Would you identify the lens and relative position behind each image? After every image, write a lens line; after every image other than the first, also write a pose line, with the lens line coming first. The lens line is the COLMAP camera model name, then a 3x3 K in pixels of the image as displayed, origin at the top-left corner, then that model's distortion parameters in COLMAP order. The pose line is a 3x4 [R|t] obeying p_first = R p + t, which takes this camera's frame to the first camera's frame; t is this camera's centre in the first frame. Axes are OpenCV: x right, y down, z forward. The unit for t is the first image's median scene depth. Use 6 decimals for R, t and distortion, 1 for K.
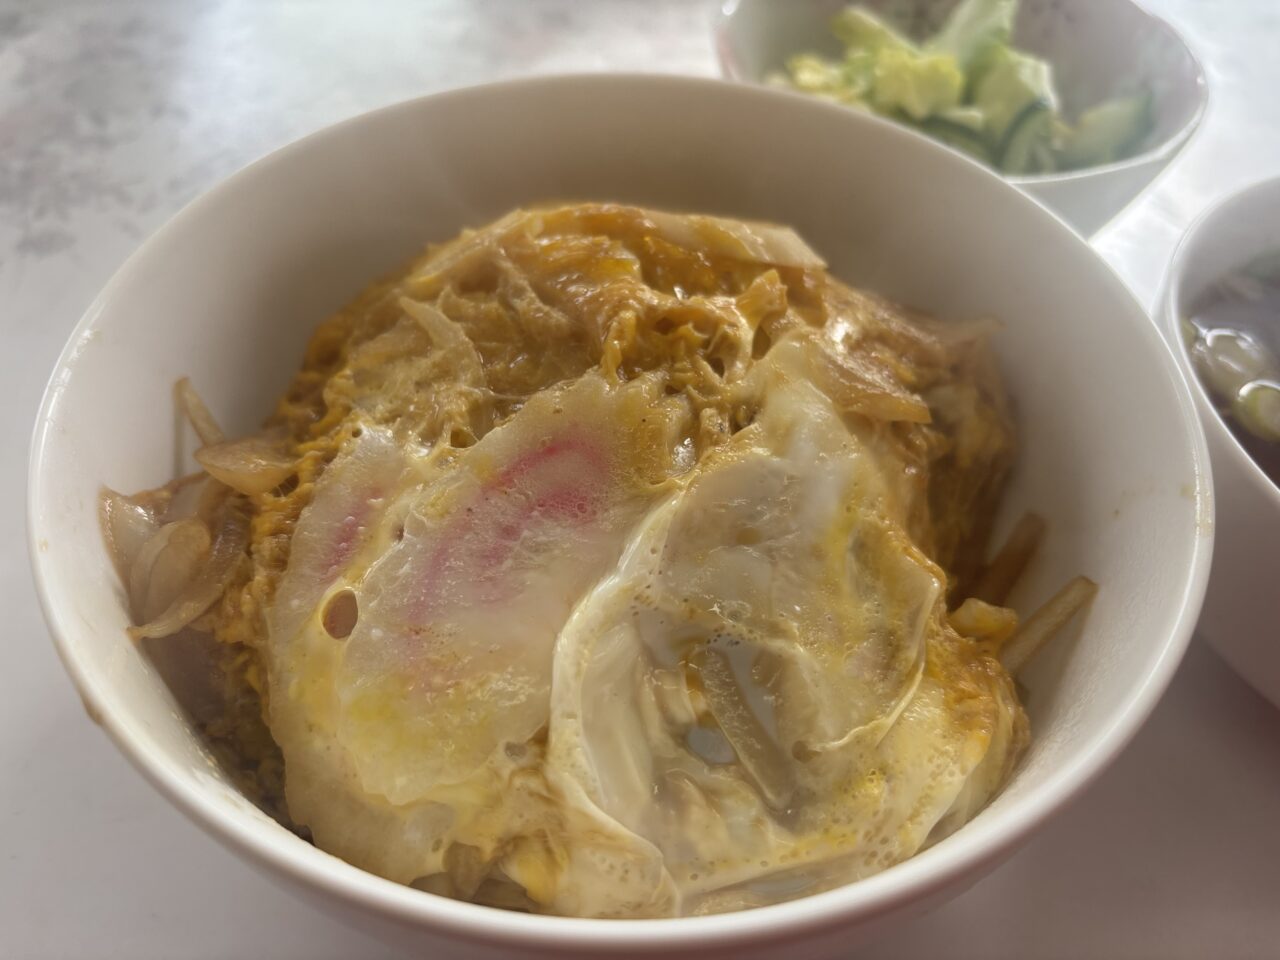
lens RADIAL K [[1028.9, 0, 634.9], [0, 1028.9, 479.5], [0, 0, 1]] dist [-0.002927, -0.007690]
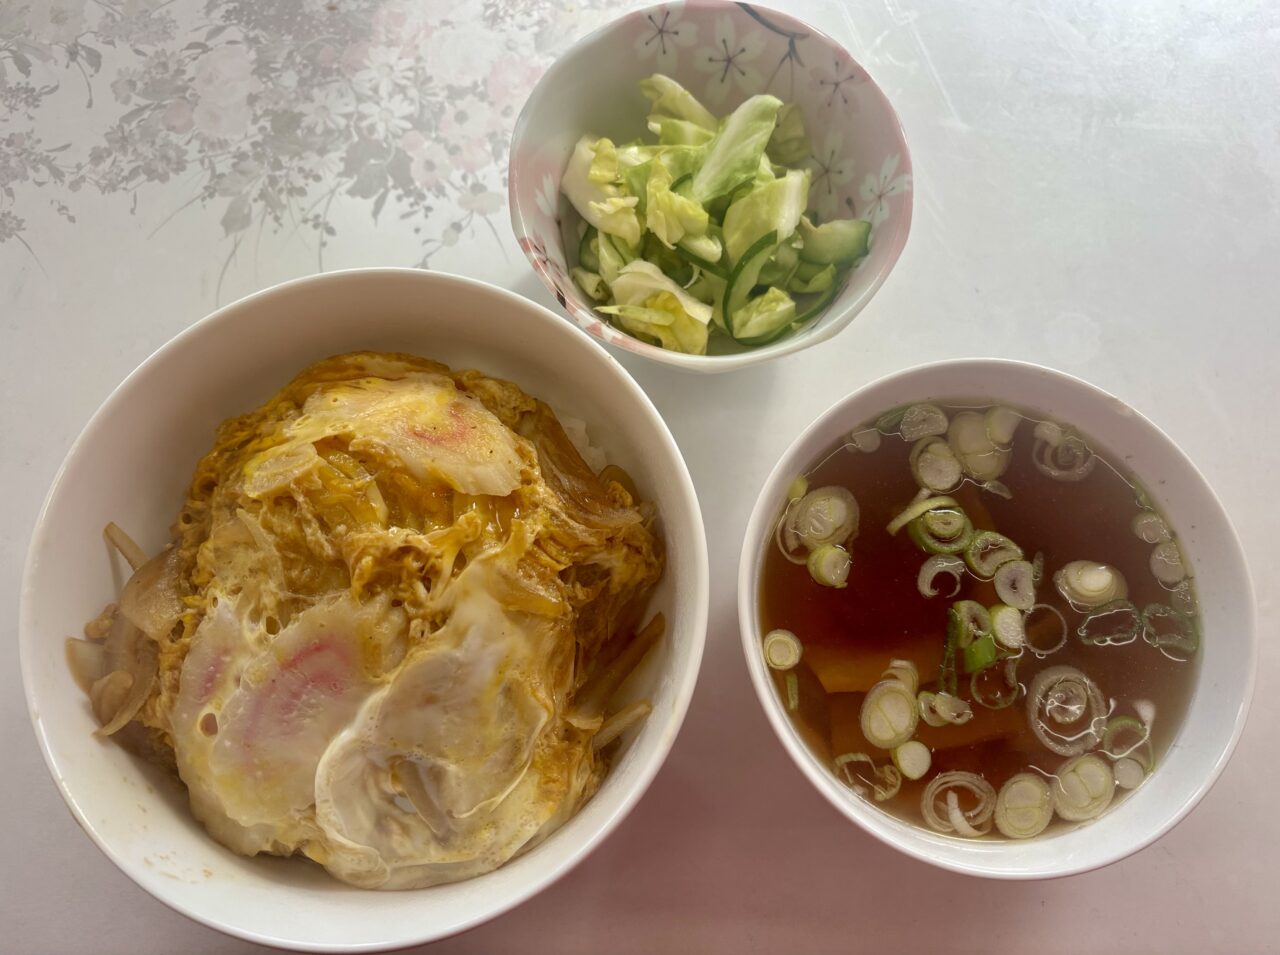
lens RADIAL K [[1028.9, 0, 642.5], [0, 1028.9, 474.9], [0, 0, 1]] dist [-0.002927, -0.007690]
pose [[0.997736, 0.063664, -0.021659, 0.486243], [-0.047956, 0.899384, 0.434521, -1.082058], [0.047143, -0.432498, 0.900401, -0.413411]]
